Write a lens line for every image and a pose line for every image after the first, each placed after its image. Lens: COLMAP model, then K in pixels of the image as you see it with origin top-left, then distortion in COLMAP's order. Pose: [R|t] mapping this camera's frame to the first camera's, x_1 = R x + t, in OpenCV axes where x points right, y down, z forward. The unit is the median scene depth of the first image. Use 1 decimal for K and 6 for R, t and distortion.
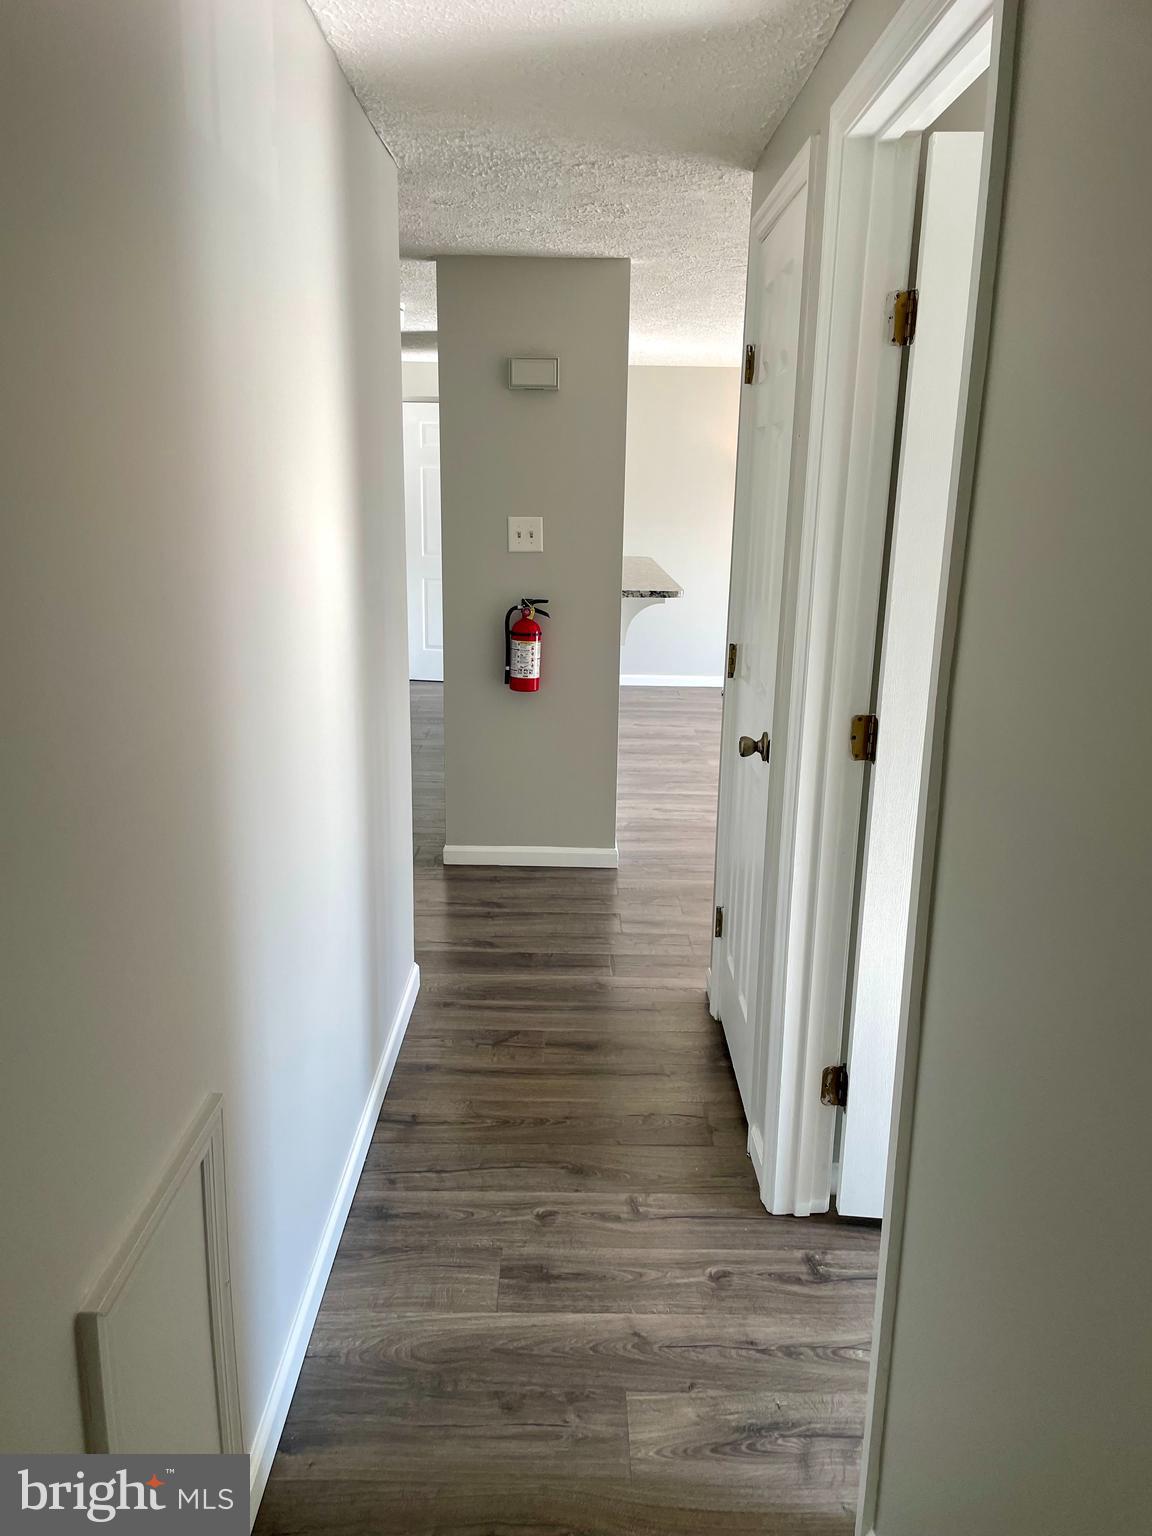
lens RADIAL K [[1184.9, 0, 576.0], [0, 1184.9, 768.0], [0, 0, 1]] dist [0.101892, -0.126805]
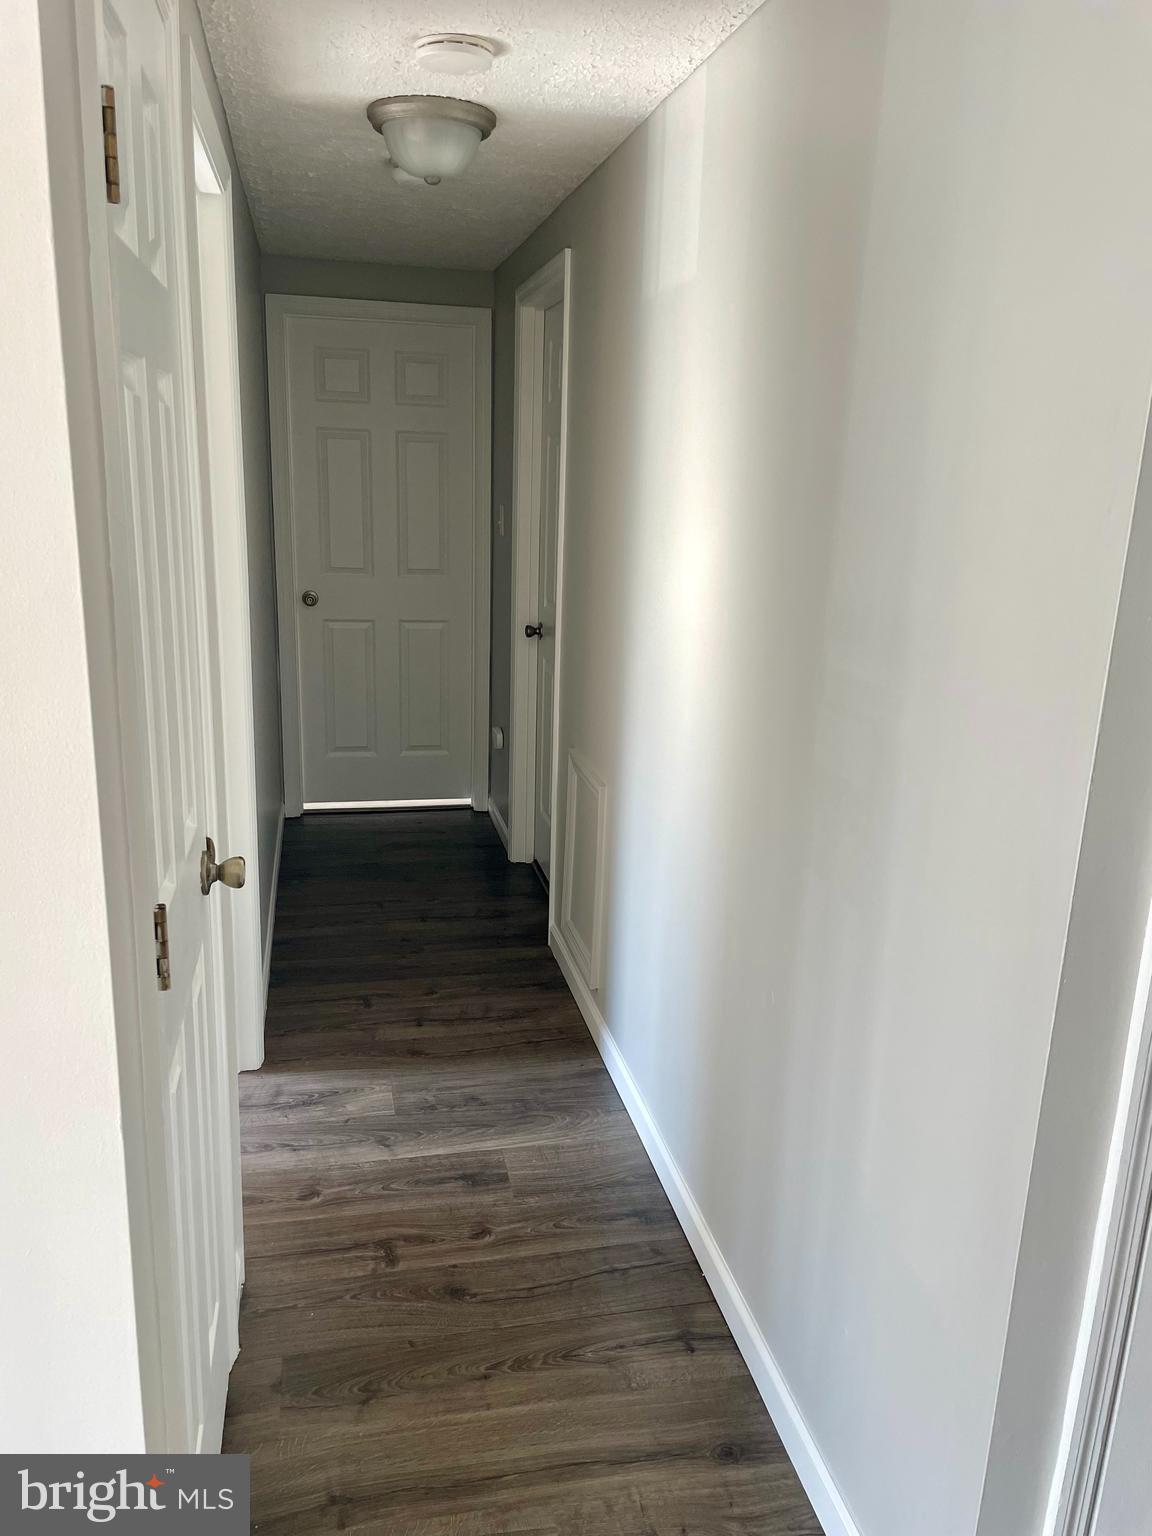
lens RADIAL K [[1159.3, 0, 576.0], [0, 1159.3, 768.0], [0, 0, 1]] dist [0.073849, -0.123325]
pose [[-0.977450, 0.006922, -0.211052, 0.105995], [-0.094216, 0.880172, 0.465210, -0.444807], [0.188983, 0.474604, -0.859672, 1.794608]]
